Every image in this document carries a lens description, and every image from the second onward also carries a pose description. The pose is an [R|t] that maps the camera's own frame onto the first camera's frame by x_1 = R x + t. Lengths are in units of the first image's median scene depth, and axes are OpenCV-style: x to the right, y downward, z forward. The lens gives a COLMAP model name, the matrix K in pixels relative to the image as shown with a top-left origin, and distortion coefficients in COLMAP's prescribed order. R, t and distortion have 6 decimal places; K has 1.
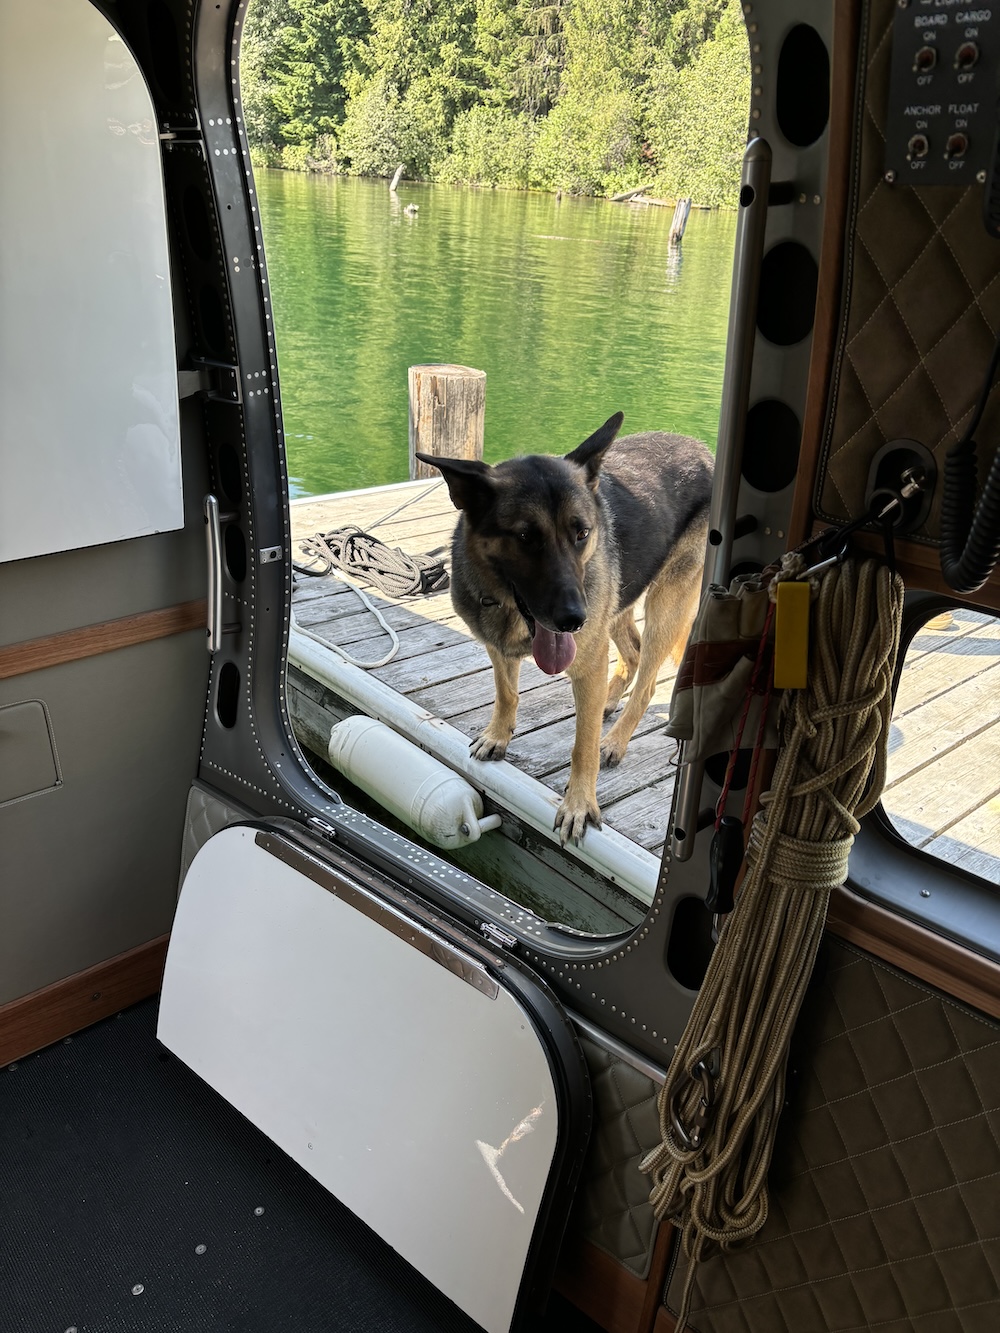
lens RADIAL K [[1026.0, 0, 499.0], [0, 1026.0, 666.8], [0, 0, 1]] dist [0.064880, -0.033248]
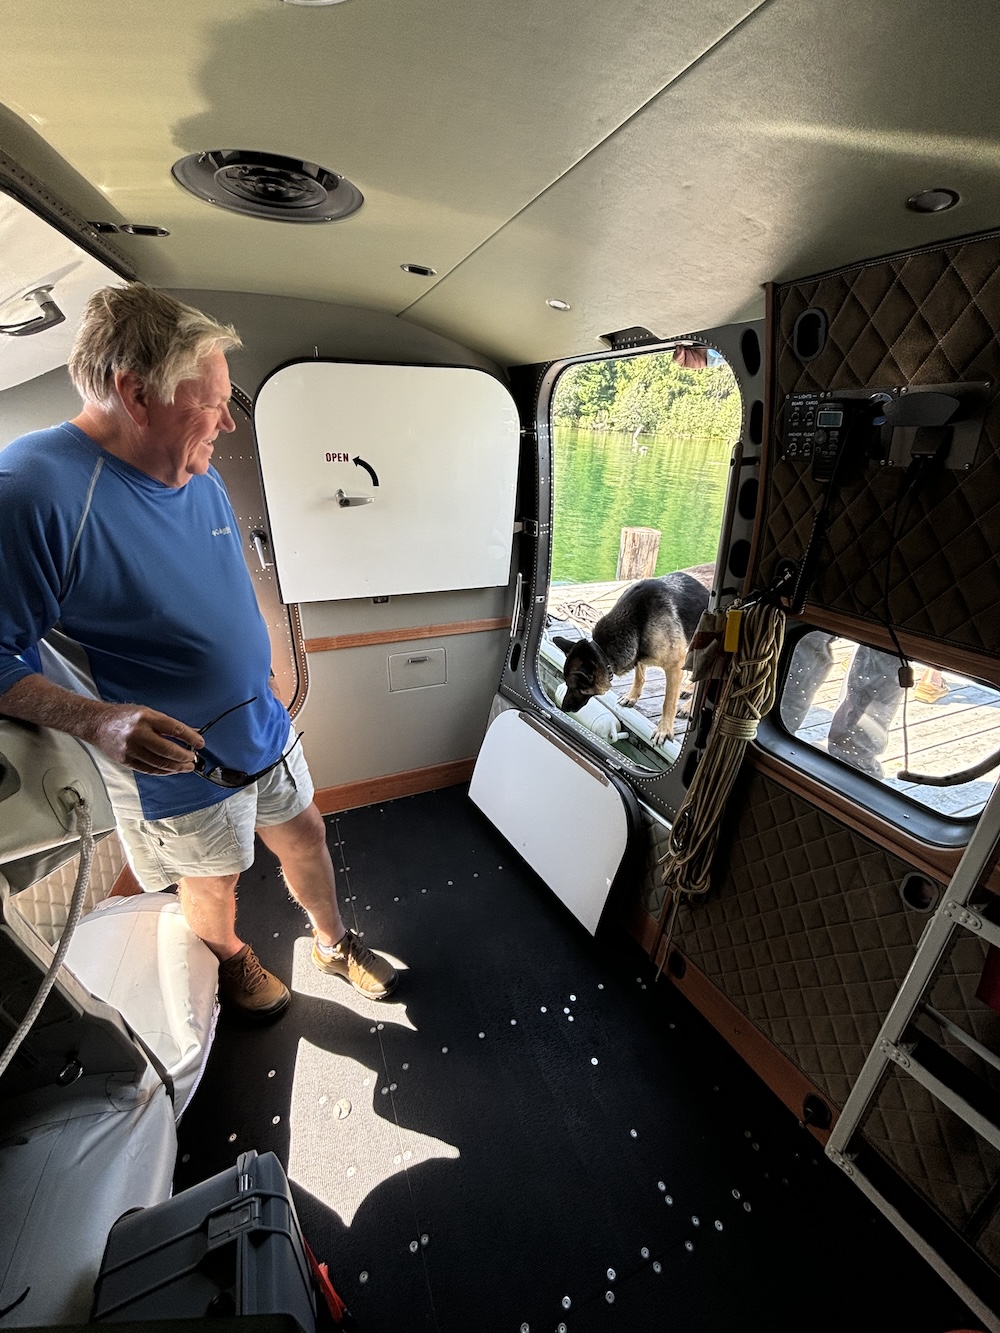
lens RADIAL K [[556.0, 0, 491.7], [0, 556.0, 658.9], [0, 0, 1]] dist [0.020826, -0.000285]
pose [[0.946801, 0.118170, -0.299339, 0.073014], [-0.134174, 0.990394, -0.033409, 0.085056], [0.292516, 0.071795, 0.953562, -0.246748]]
